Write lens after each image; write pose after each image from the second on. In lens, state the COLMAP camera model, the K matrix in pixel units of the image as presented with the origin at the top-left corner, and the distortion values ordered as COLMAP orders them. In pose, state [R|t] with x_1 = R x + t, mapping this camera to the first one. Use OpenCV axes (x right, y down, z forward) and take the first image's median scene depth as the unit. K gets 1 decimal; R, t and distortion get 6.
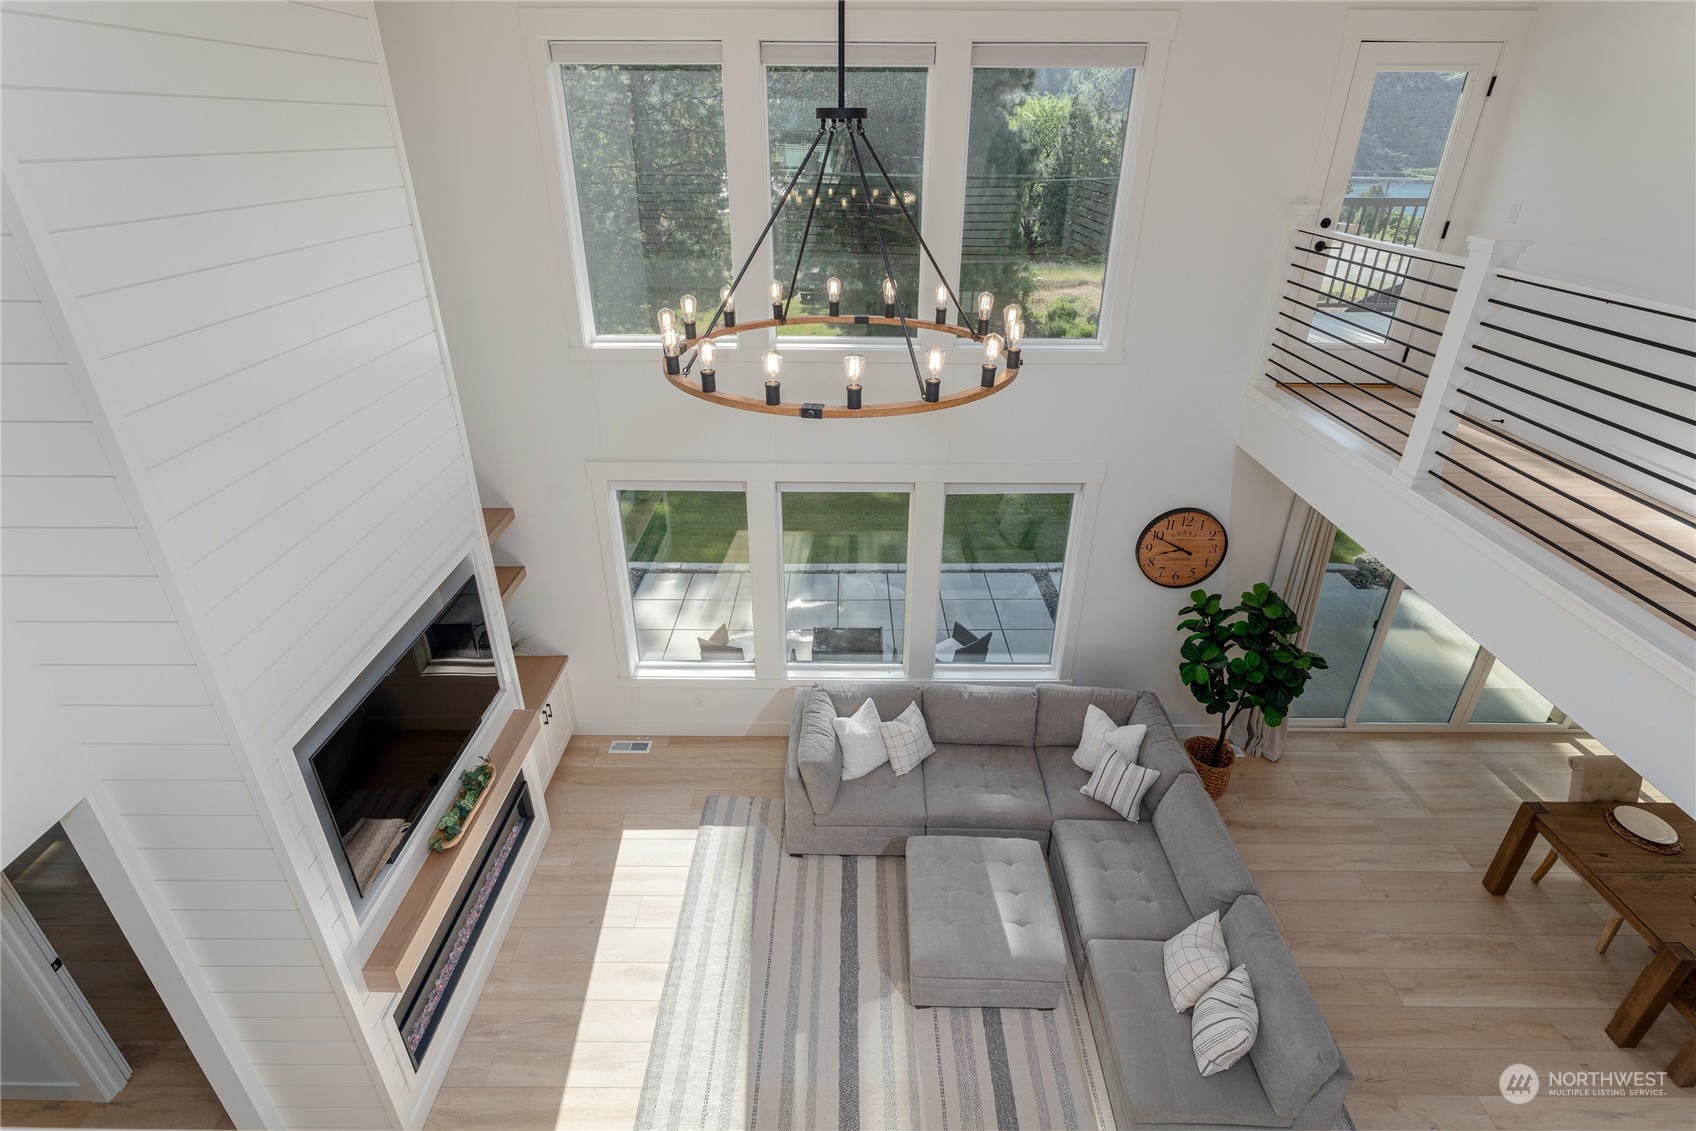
lens RADIAL K [[776.7, 0, 848.9], [0, 776.7, 488.4], [0, 0, 1]] dist [0.001645, 0.000059]
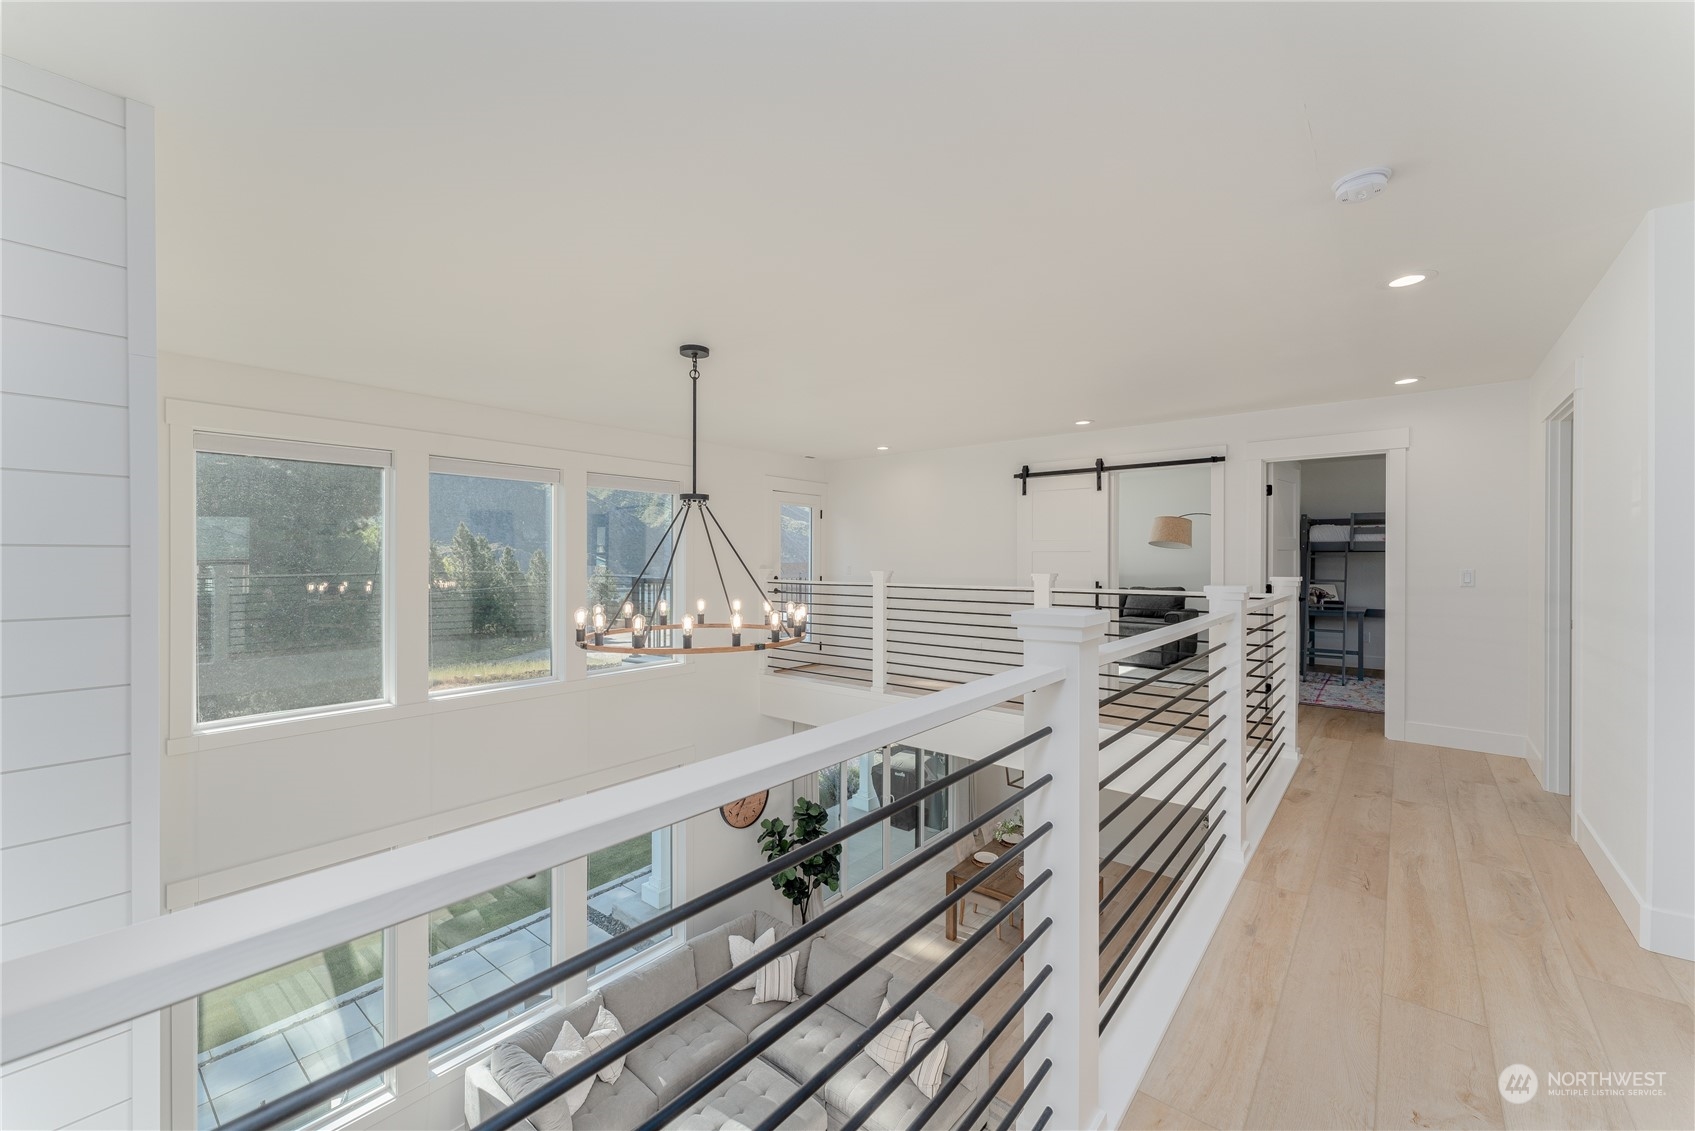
lens RADIAL K [[651.0, 0, 847.5], [0, 651.0, 565.5], [0, 0, 1]] dist [0.001271, 0.000072]
pose [[0.643071, -0.008882, 0.765755, -0.386672], [0.322607, 0.910019, -0.260365, 0.066178], [-0.694539, 0.414471, 0.588073, -0.020828]]
